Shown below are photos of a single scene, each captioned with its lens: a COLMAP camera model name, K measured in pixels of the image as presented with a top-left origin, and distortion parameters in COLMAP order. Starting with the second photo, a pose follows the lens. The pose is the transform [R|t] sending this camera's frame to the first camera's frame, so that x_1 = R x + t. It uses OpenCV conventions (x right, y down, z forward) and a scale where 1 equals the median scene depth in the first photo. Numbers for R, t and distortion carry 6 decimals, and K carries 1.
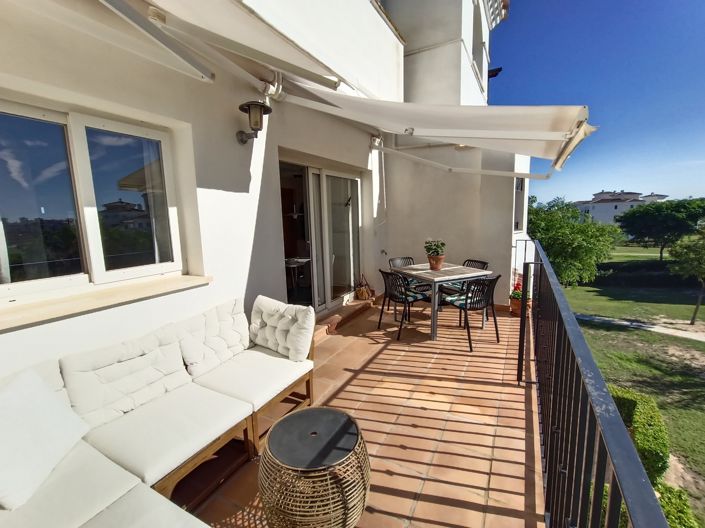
lens RADIAL K [[320.7, 0, 352.0], [0, 320.7, 262.5], [0, 0, 1]] dist [-0.020451, 0.008719]
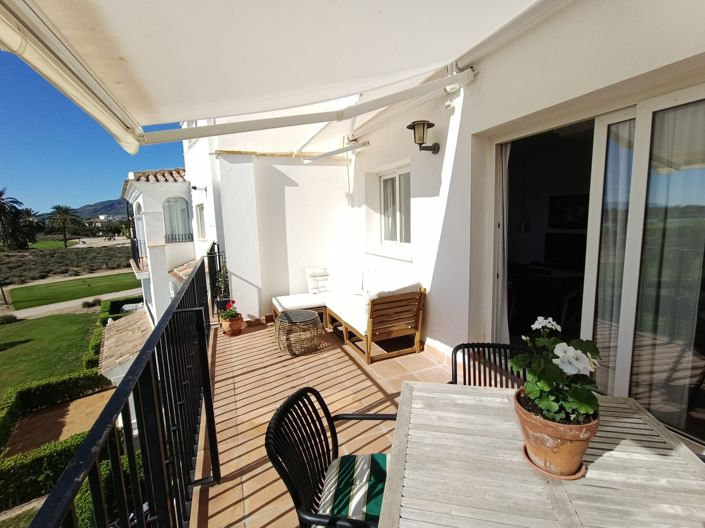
lens RADIAL K [[320.7, 0, 350.2], [0, 320.7, 259.3], [0, 0, 1]] dist [-0.020451, 0.008719]
pose [[-0.642829, 0.147268, -0.751720, 0.857585], [-0.056162, 0.969643, 0.237988, -0.285493], [0.763948, 0.195204, -0.615044, 1.694613]]
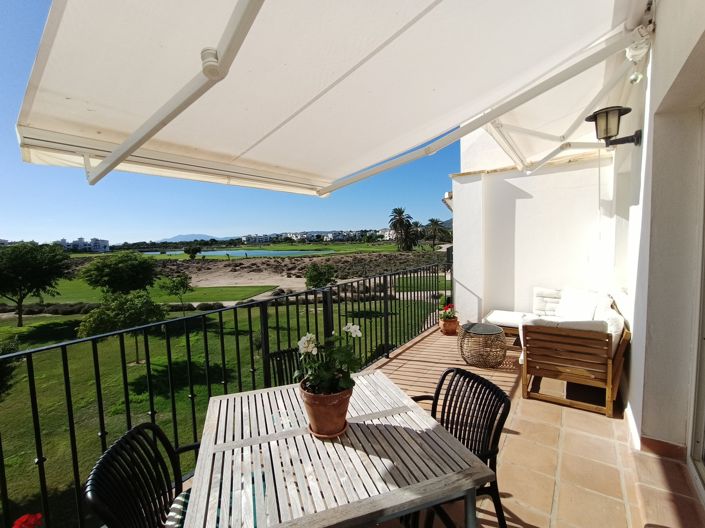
lens RADIAL K [[320.7, 0, 346.9], [0, 320.7, 261.2], [0, 0, 1]] dist [-0.020451, 0.008719]
pose [[-0.988716, 0.051478, 0.140682, 0.326871], [0.079873, 0.975634, 0.204348, -0.337115], [-0.126735, 0.213279, -0.968736, 2.135452]]
